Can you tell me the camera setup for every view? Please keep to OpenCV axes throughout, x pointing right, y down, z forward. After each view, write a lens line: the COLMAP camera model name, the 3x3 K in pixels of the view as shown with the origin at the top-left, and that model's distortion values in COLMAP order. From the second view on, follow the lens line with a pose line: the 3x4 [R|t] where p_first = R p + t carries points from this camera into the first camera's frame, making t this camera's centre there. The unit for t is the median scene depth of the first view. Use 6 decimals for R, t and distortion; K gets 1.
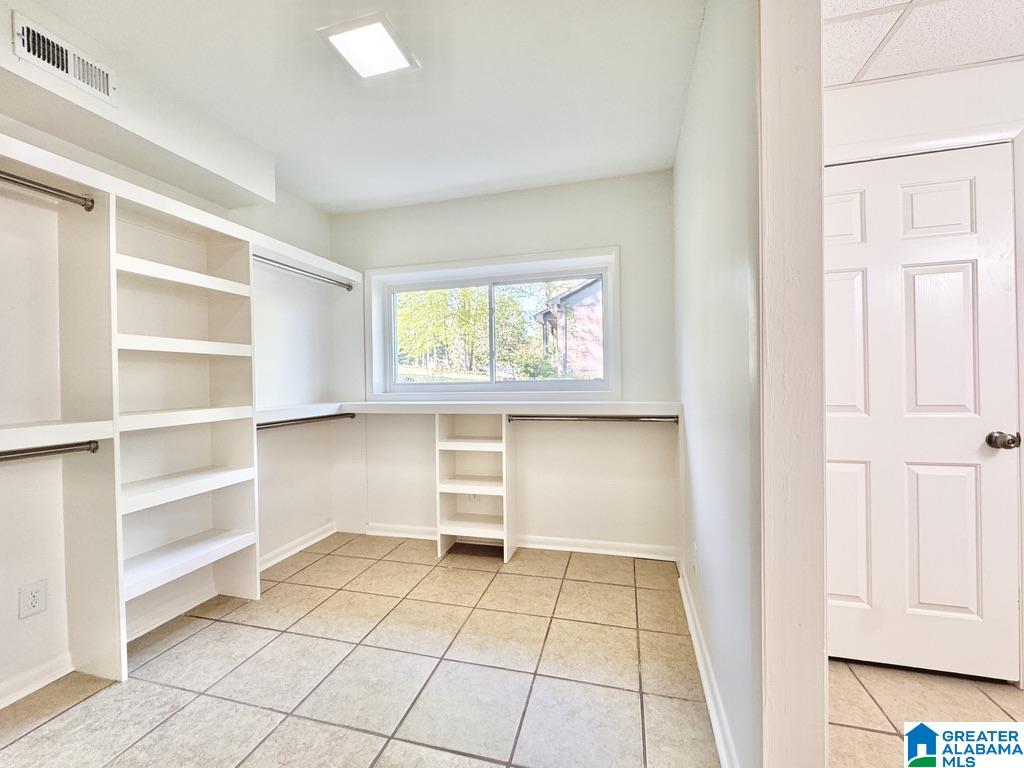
lens RADIAL K [[424.5, 0, 512.0], [0, 424.5, 384.0], [0, 0, 1]] dist [-0.000582, -0.000247]
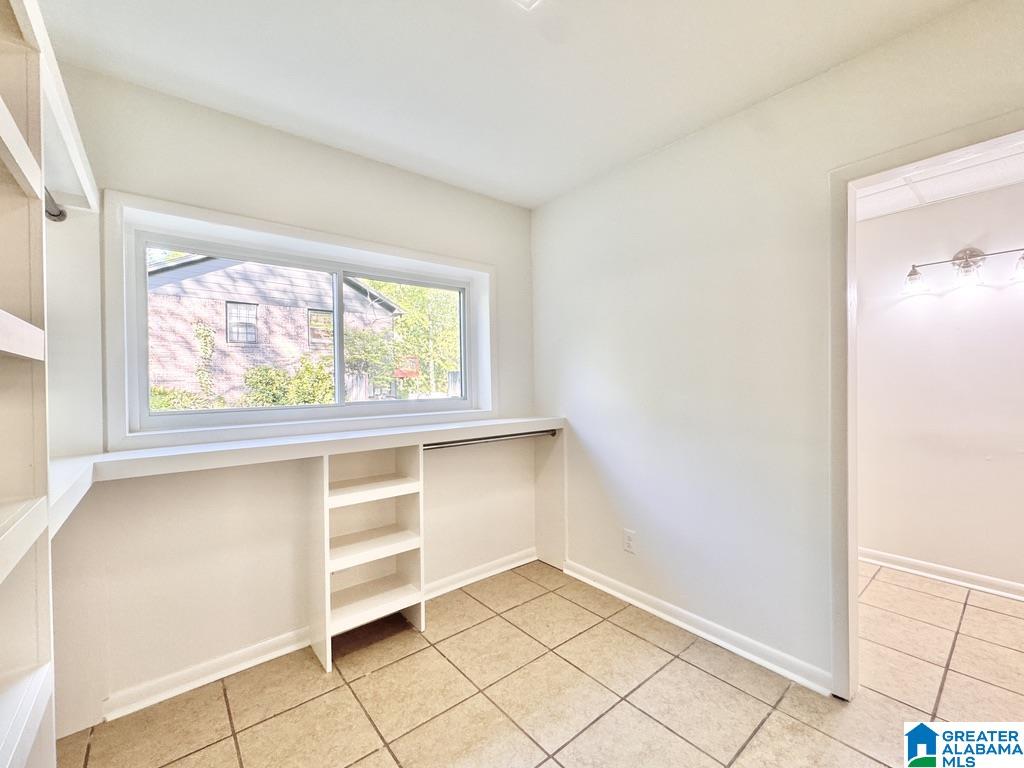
lens RADIAL K [[431.2, 0, 512.0], [0, 431.2, 384.0], [0, 0, 1]] dist [-0.001216, 0.000026]
pose [[0.581271, 0.001838, 0.813708, -0.557194], [0.018192, 0.999718, -0.015253, -0.026802], [-0.813507, 0.023669, 0.581073, 0.367685]]
